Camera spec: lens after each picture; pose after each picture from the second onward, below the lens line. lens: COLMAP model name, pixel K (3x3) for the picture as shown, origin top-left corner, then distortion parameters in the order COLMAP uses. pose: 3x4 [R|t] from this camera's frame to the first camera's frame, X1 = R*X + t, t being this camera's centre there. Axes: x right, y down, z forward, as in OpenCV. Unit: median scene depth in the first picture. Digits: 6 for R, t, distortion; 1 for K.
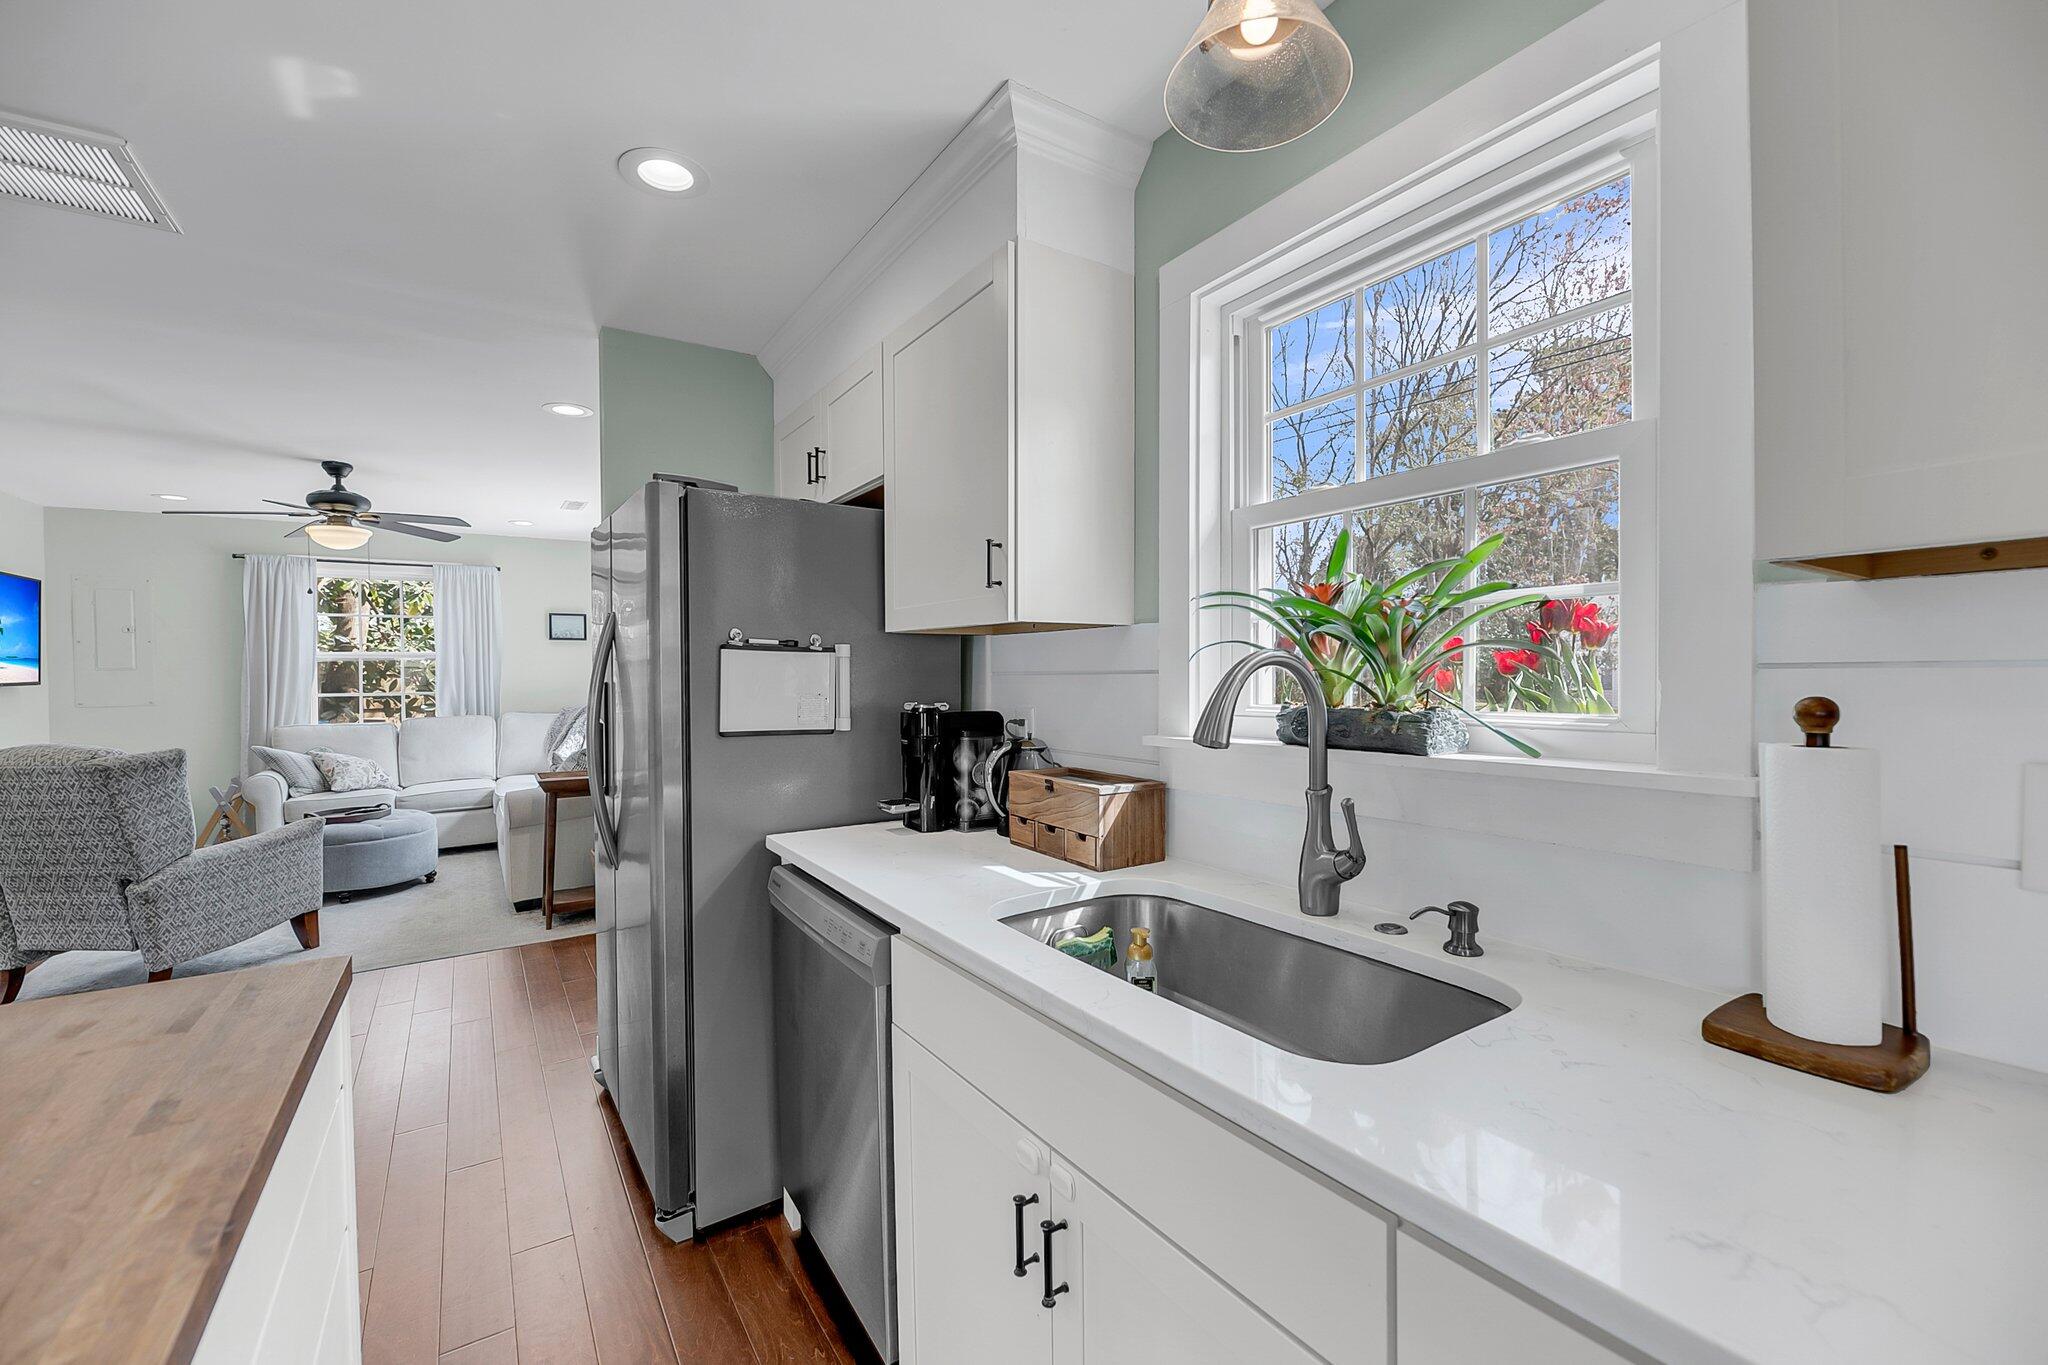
lens RADIAL K [[834.1, 0, 1026.5], [0, 834.1, 682.2], [0, 0, 1]] dist [-0.000146, -0.001419]
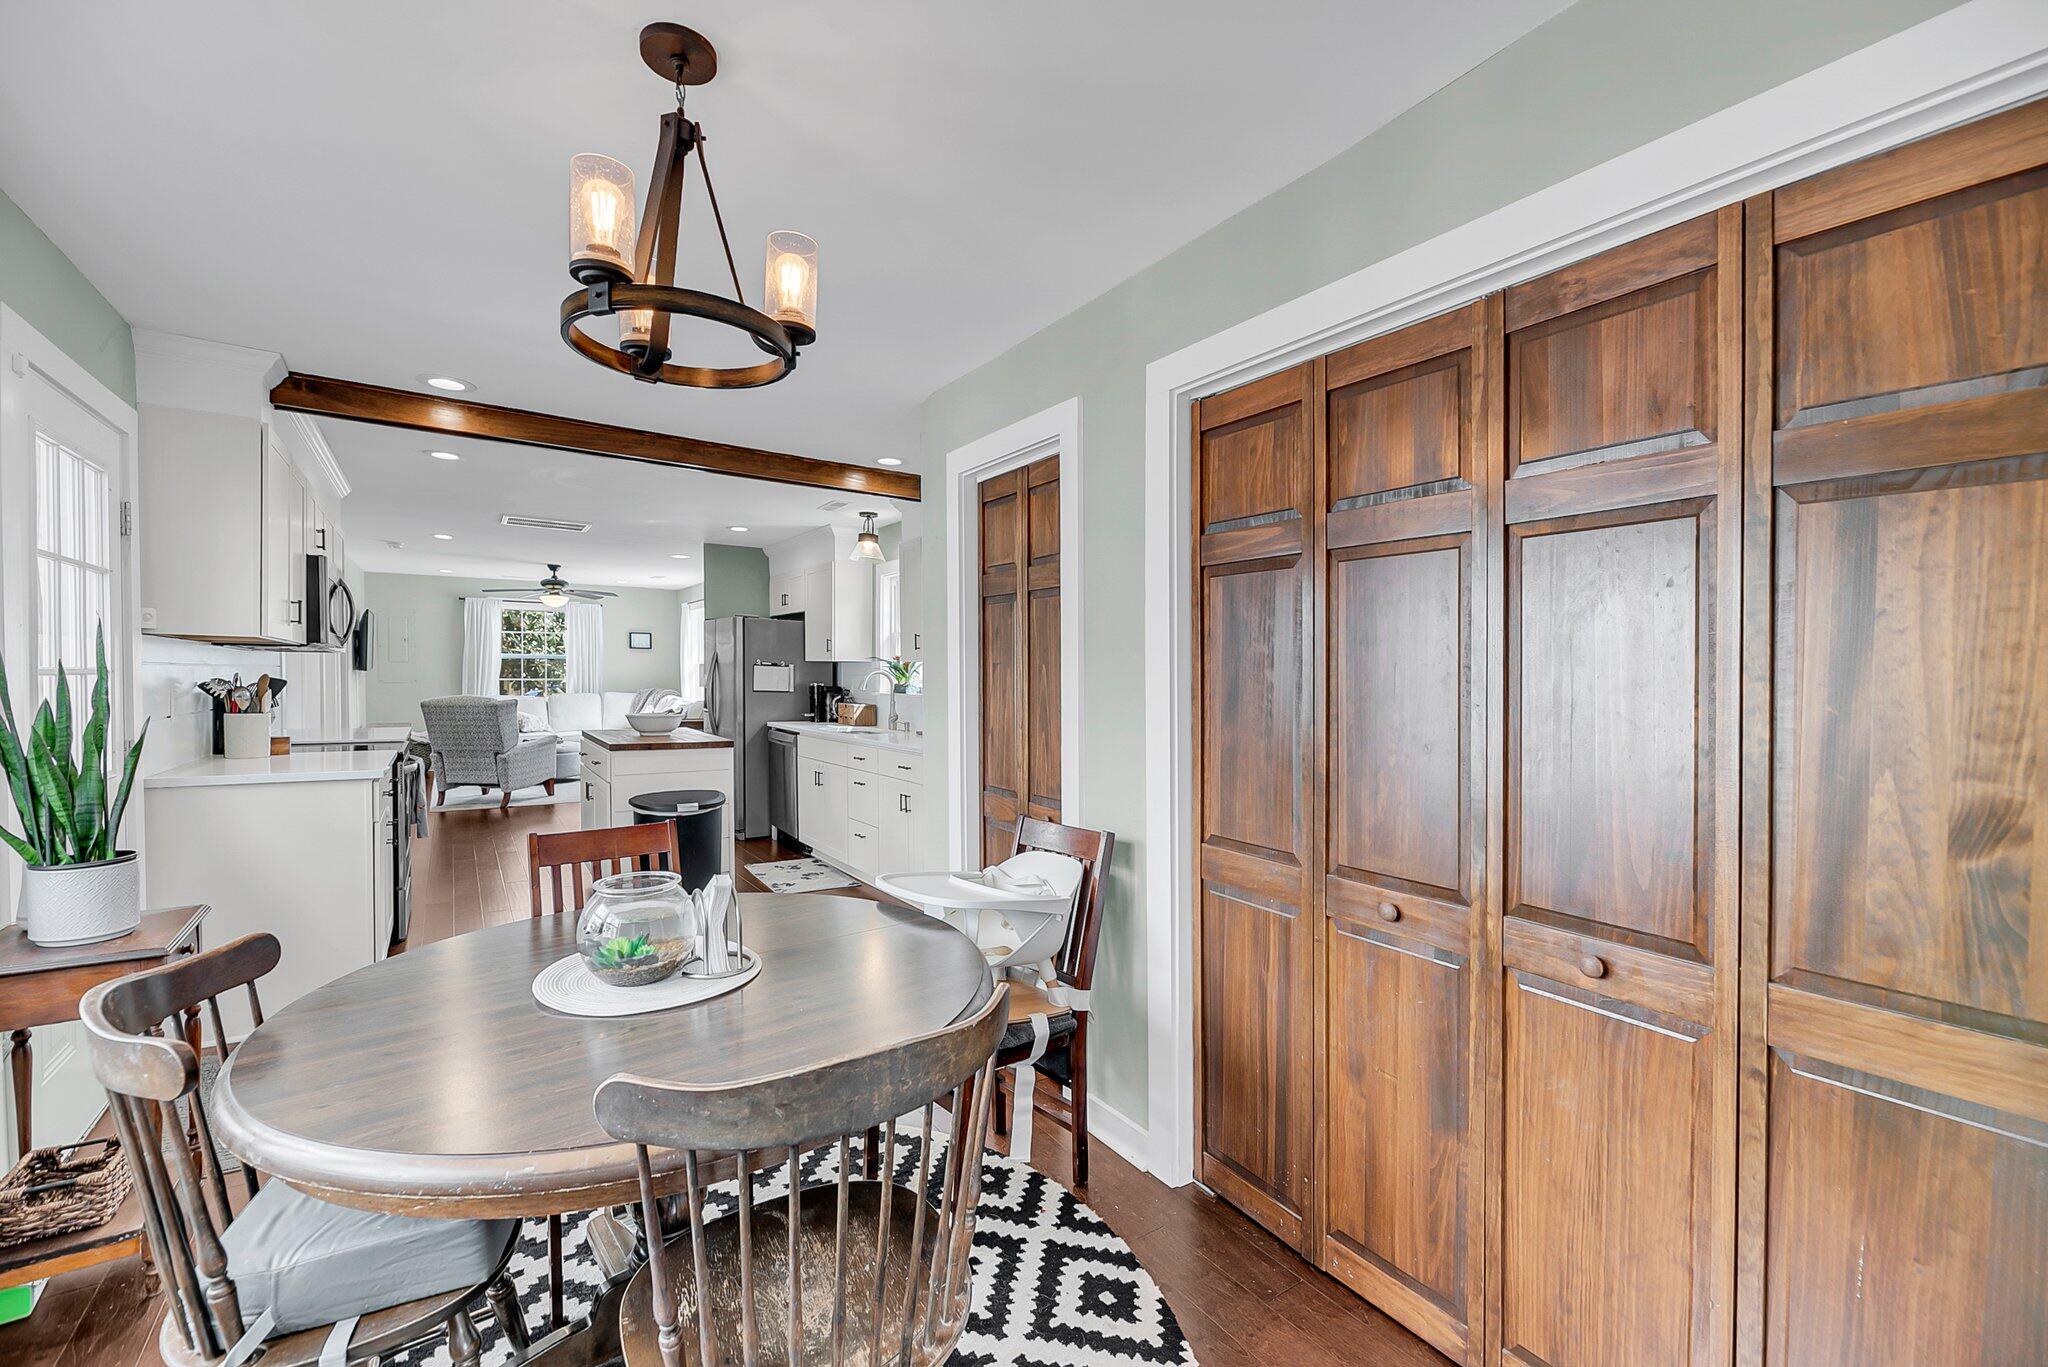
lens RADIAL K [[834.1, 0, 1037.2], [0, 834.1, 722.9], [0, 0, 1]] dist [-0.000146, -0.001419]
pose [[0.999510, 0.020572, 0.023597, 0.637248], [-0.021620, 0.998751, 0.045036, 0.013650], [-0.022641, -0.045524, 0.998707, -2.179732]]
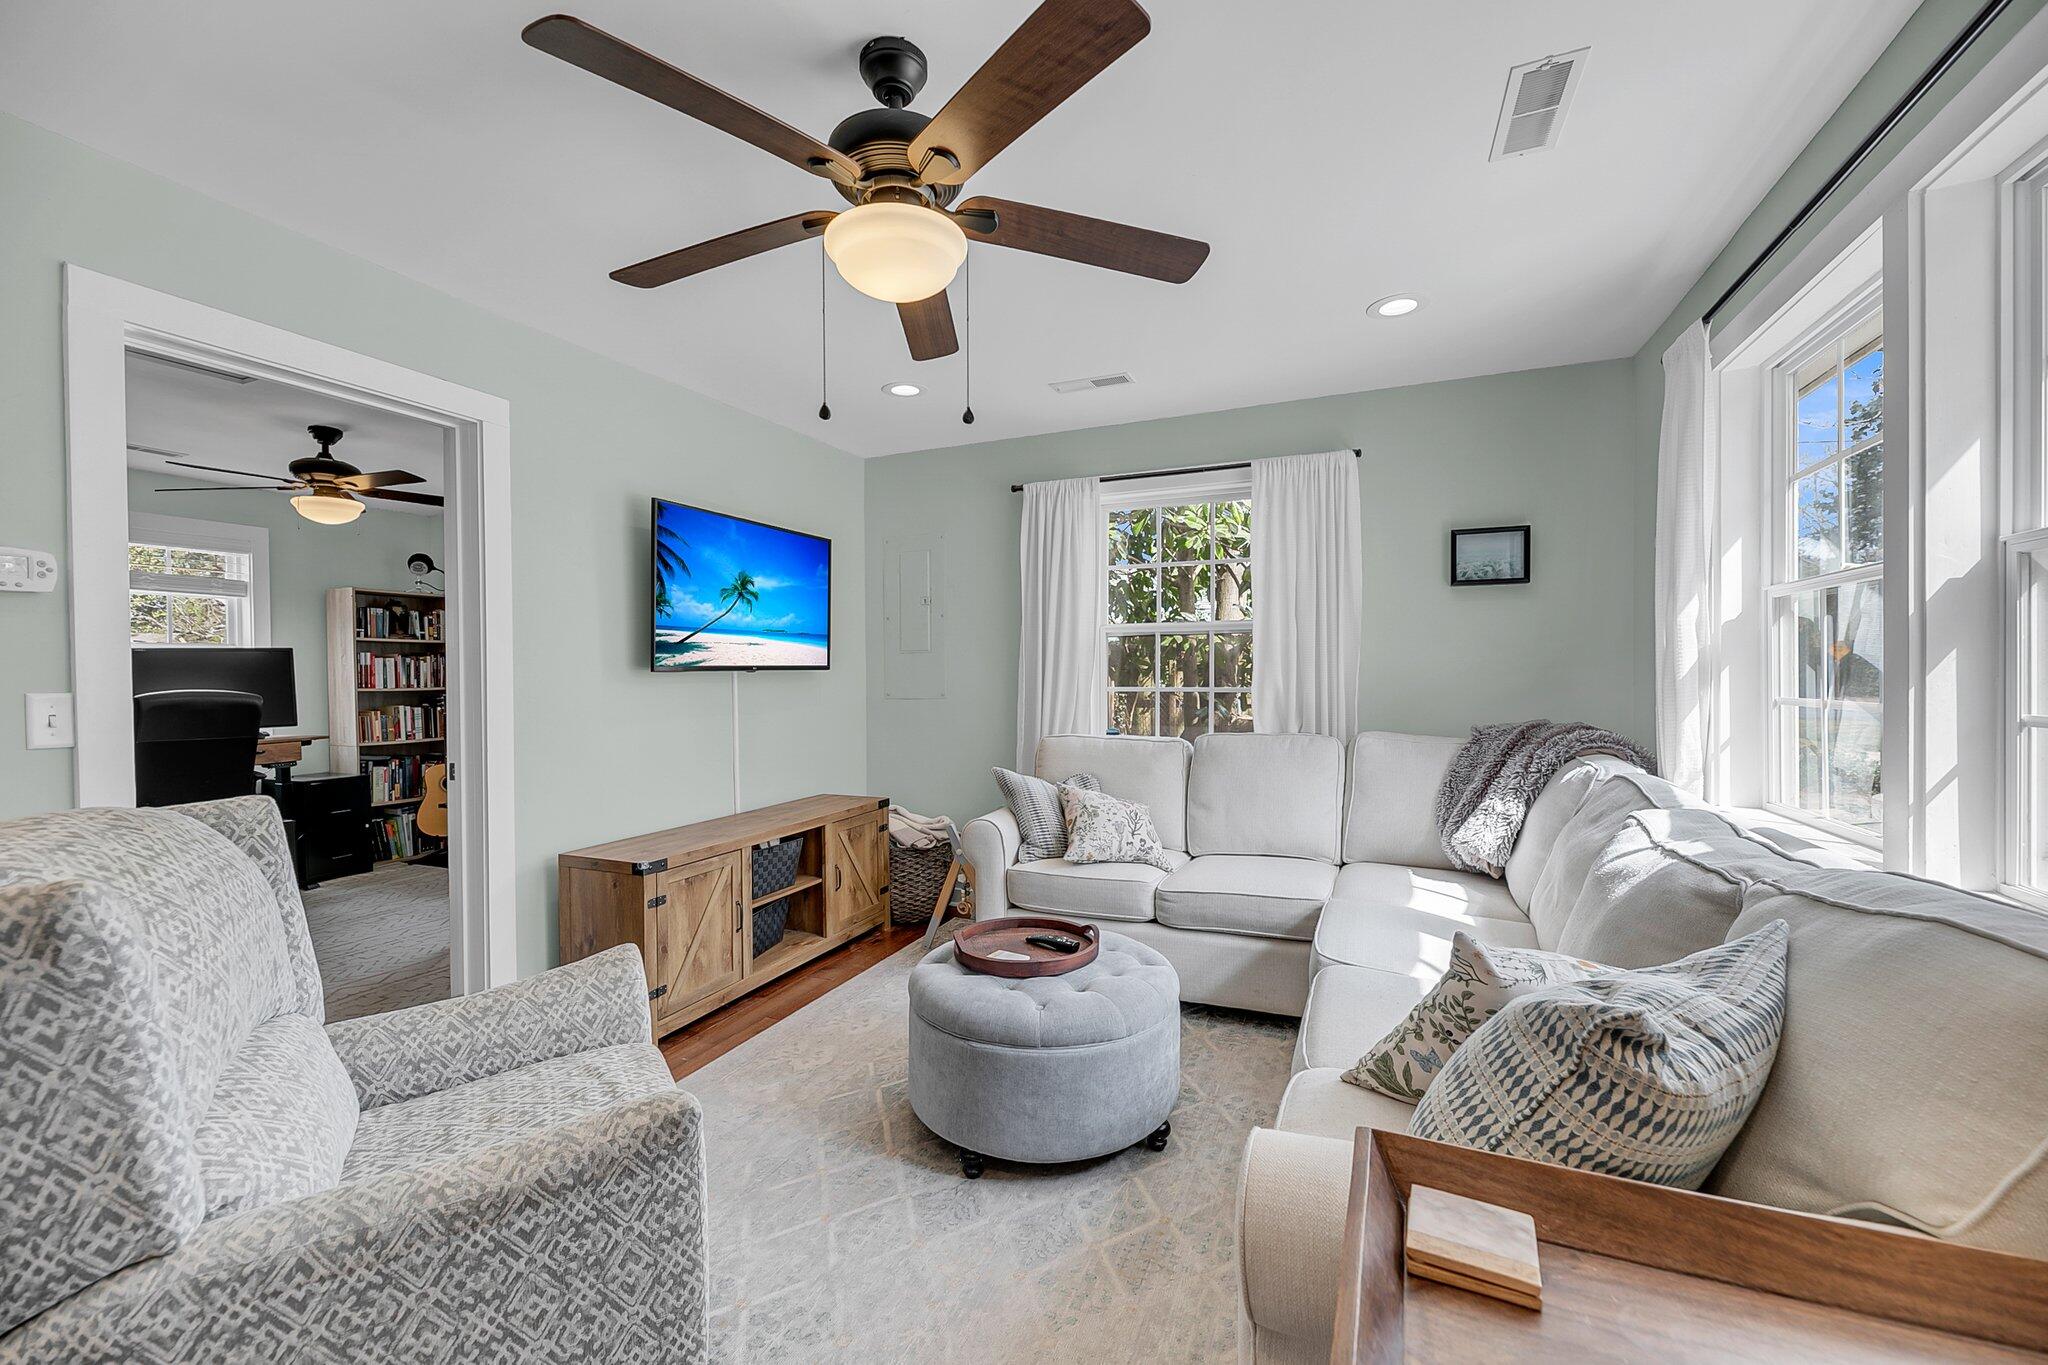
lens RADIAL K [[834.1, 0, 1032.0], [0, 834.1, 679.0], [0, 0, 1]] dist [-0.000146, -0.001419]
pose [[0.551292, 0.012733, -0.834216, -0.978789], [-0.014393, 0.999880, 0.005751, 0.013655], [0.834189, 0.008836, 0.551409, 1.729005]]
